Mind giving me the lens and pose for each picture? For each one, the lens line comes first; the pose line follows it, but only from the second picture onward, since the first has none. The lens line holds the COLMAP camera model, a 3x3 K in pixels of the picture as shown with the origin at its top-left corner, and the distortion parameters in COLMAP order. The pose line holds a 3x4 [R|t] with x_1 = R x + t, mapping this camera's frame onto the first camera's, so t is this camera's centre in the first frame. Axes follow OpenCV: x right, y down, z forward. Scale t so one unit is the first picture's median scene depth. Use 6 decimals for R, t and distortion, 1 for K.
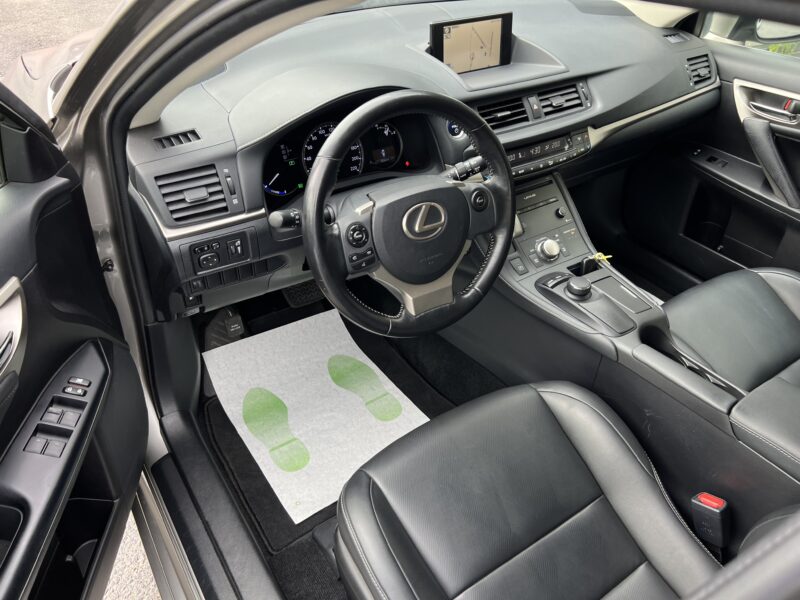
lens RADIAL K [[603.0, 0, 400.0], [0, 603.0, 300.0], [0, 0, 1]] dist [0.050238, -0.072860]
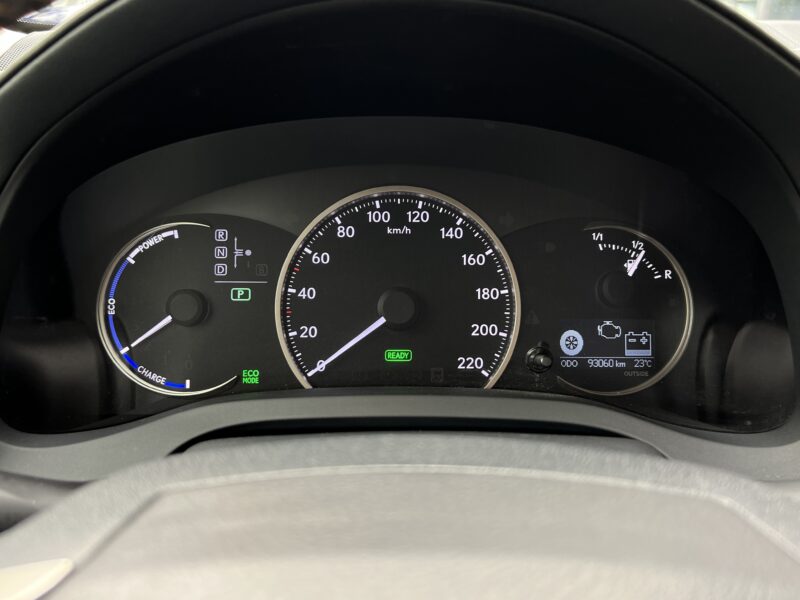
lens RADIAL K [[709.8, 0, 400.0], [0, 709.8, 300.0], [0, 0, 1]] dist [0.125307, -0.294344]
pose [[0.839674, 0.161603, -0.518491, 0.053472], [-0.320514, 0.918170, -0.232885, -0.145563], [0.438428, 0.361731, 0.822759, 0.650115]]
